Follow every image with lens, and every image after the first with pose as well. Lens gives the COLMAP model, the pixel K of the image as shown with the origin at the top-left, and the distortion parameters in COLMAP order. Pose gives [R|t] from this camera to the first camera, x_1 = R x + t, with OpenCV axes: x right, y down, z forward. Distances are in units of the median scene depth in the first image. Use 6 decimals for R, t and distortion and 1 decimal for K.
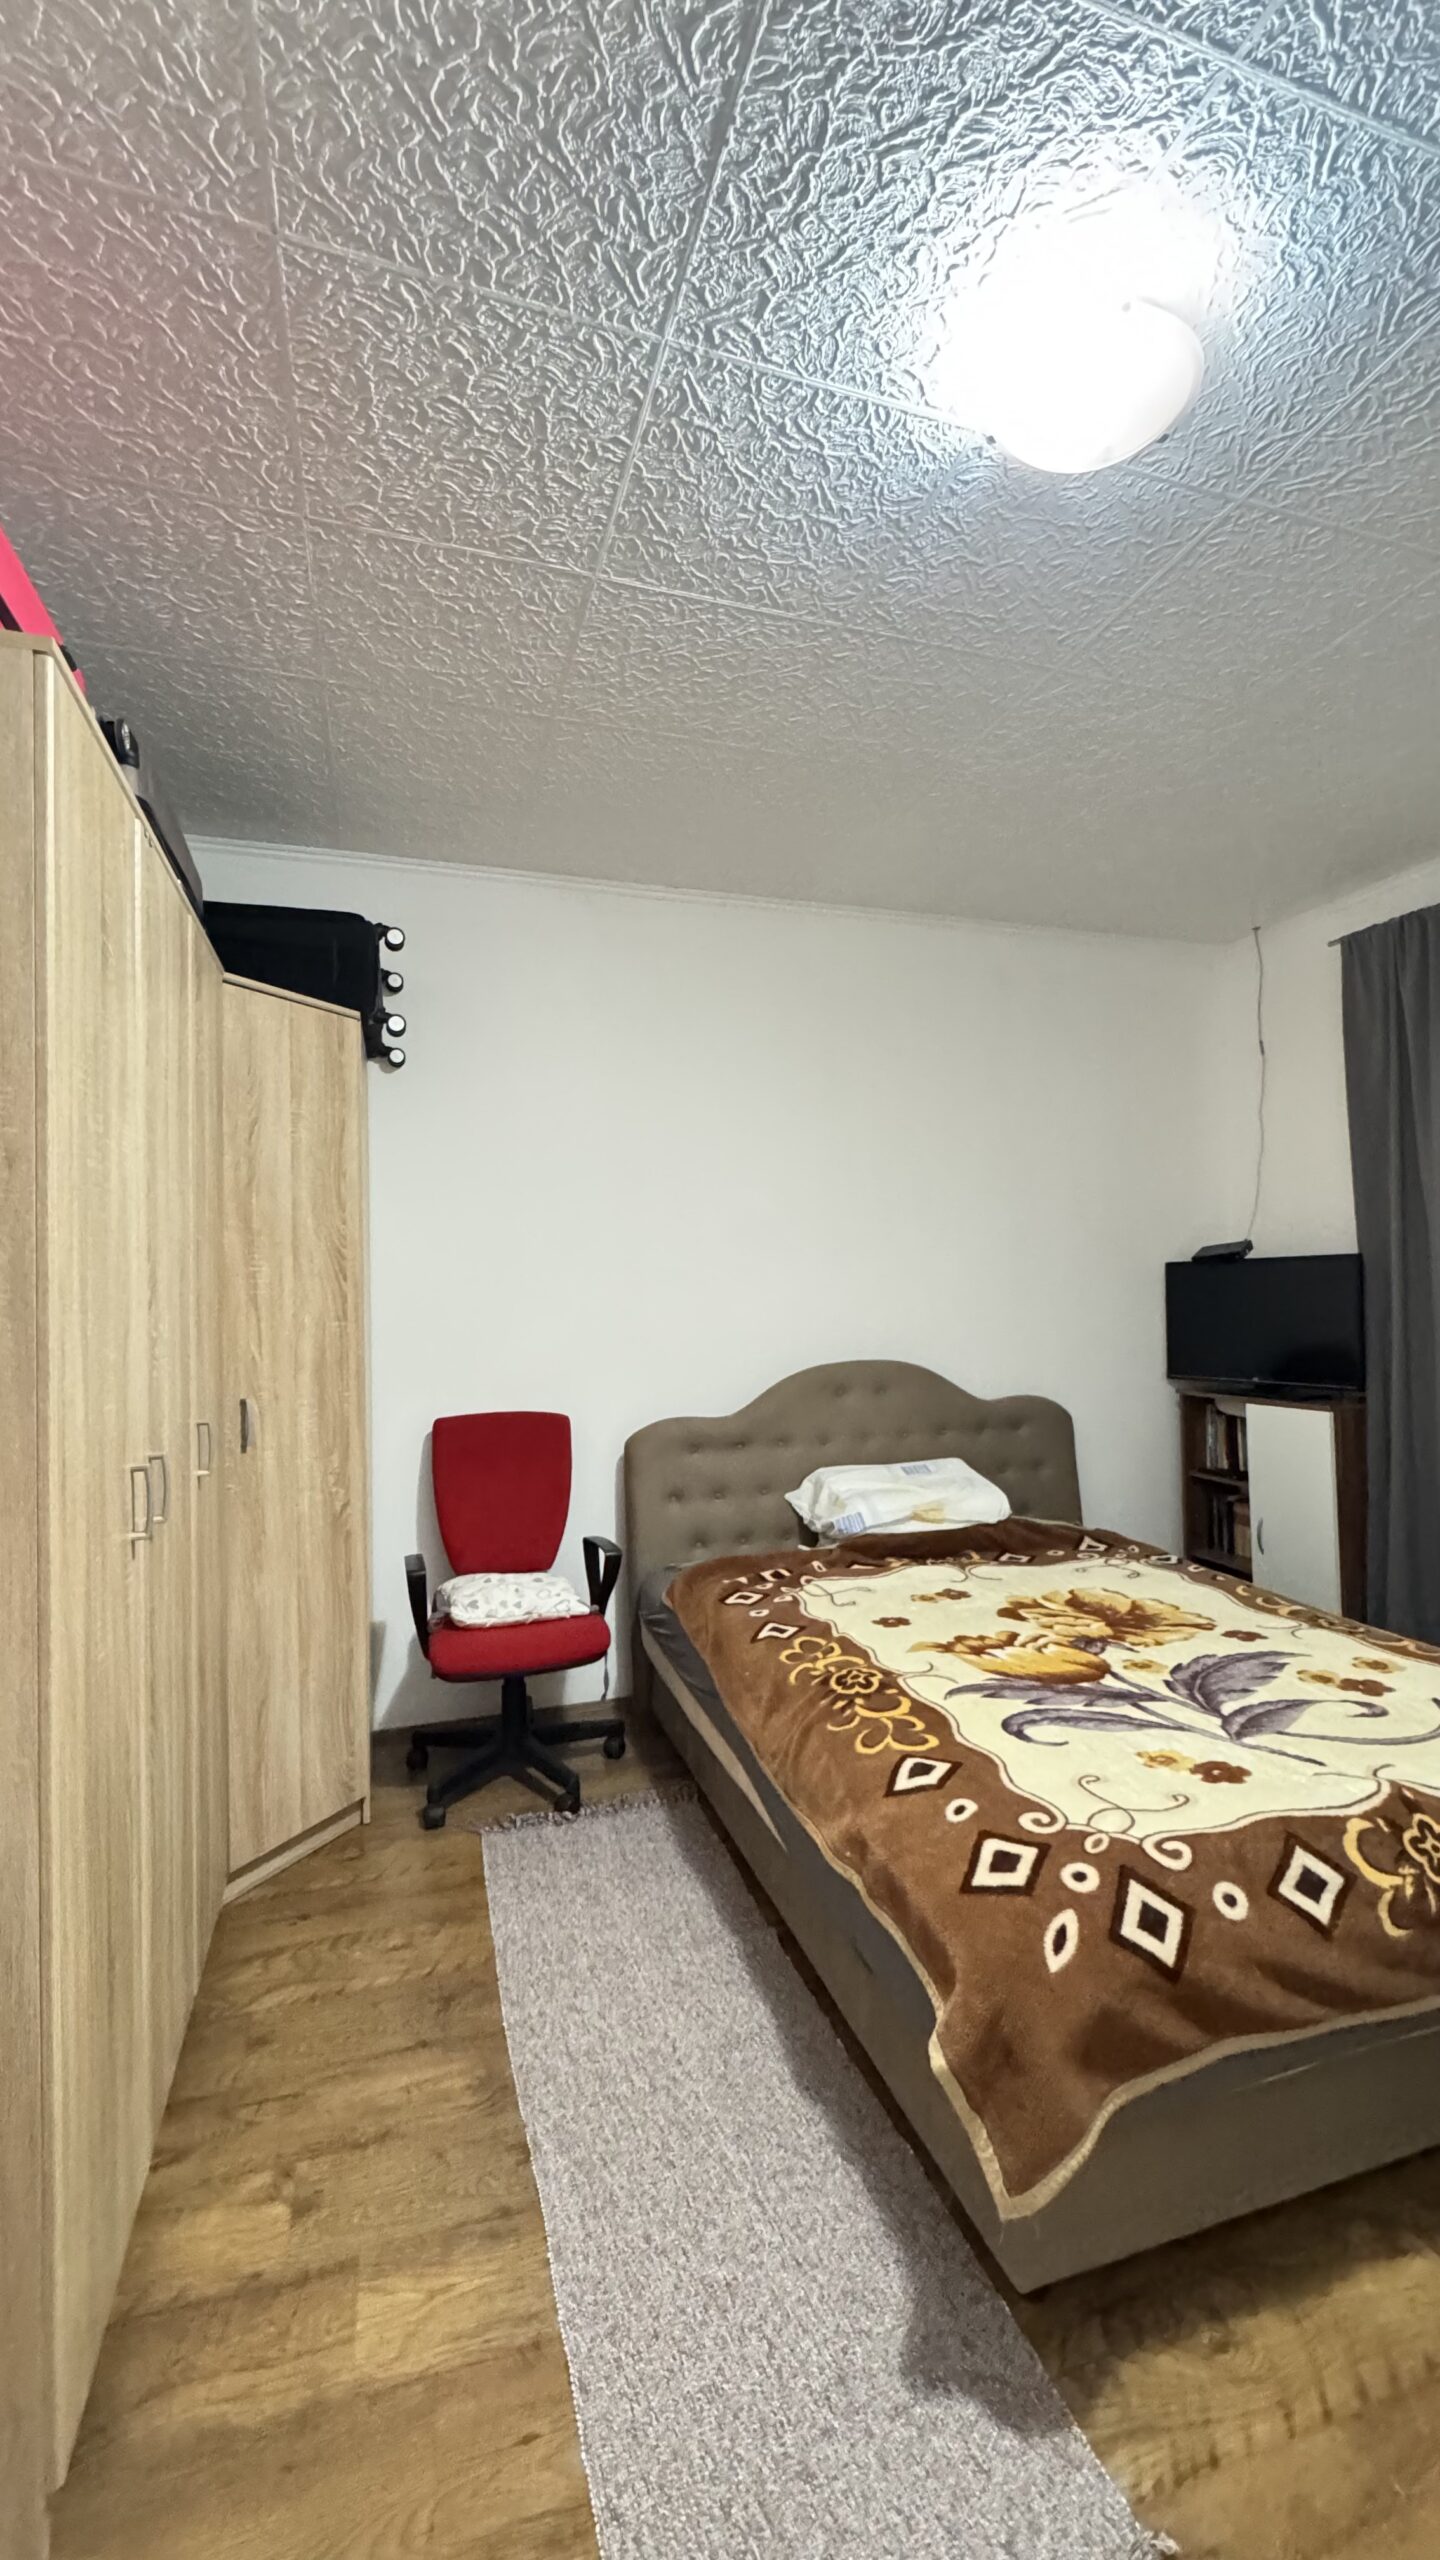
lens RADIAL K [[1052.1, 0, 705.7], [0, 1052.1, 1284.1], [0, 0, 1]] dist [-0.003742, 0.000690]
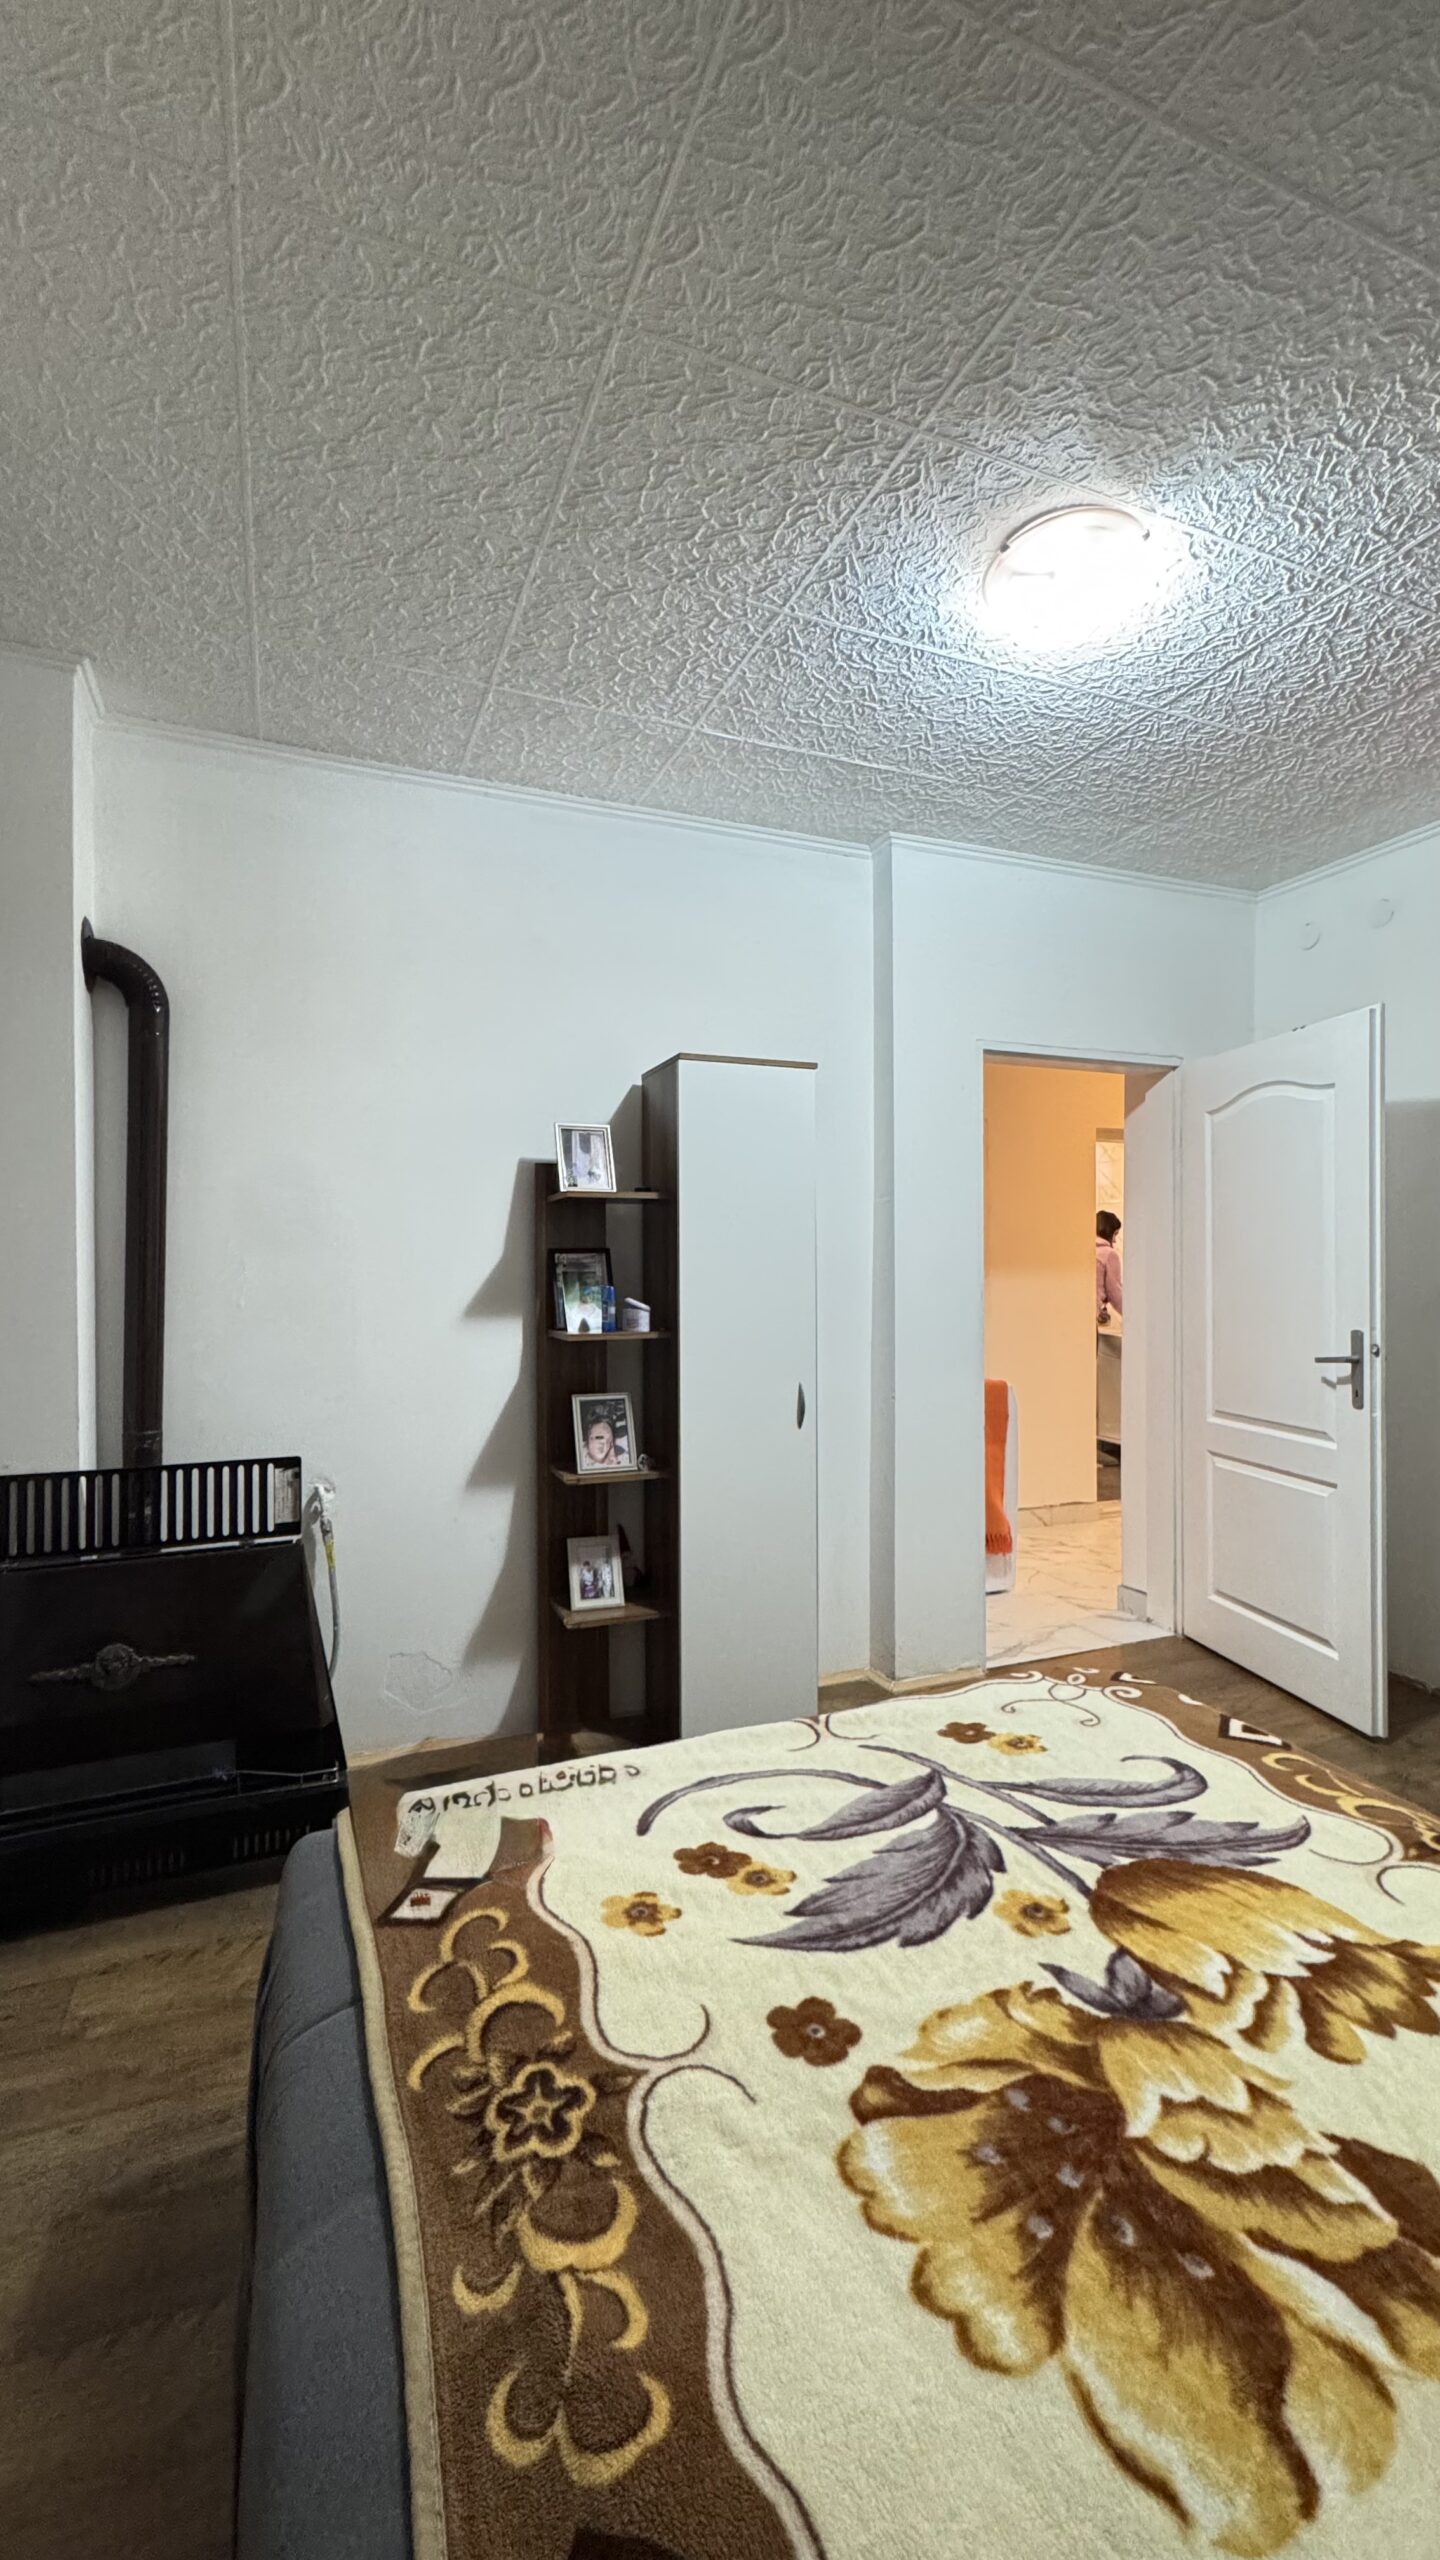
lens RADIAL K [[1052.1, 0, 733.8], [0, 1052.1, 1267.0], [0, 0, 1]] dist [-0.003742, 0.000690]
pose [[-0.995013, 0.017121, -0.098260, 0.711016], [0.016995, 0.999853, 0.002115, 0.011151], [0.098282, 0.000435, -0.995159, 1.752714]]
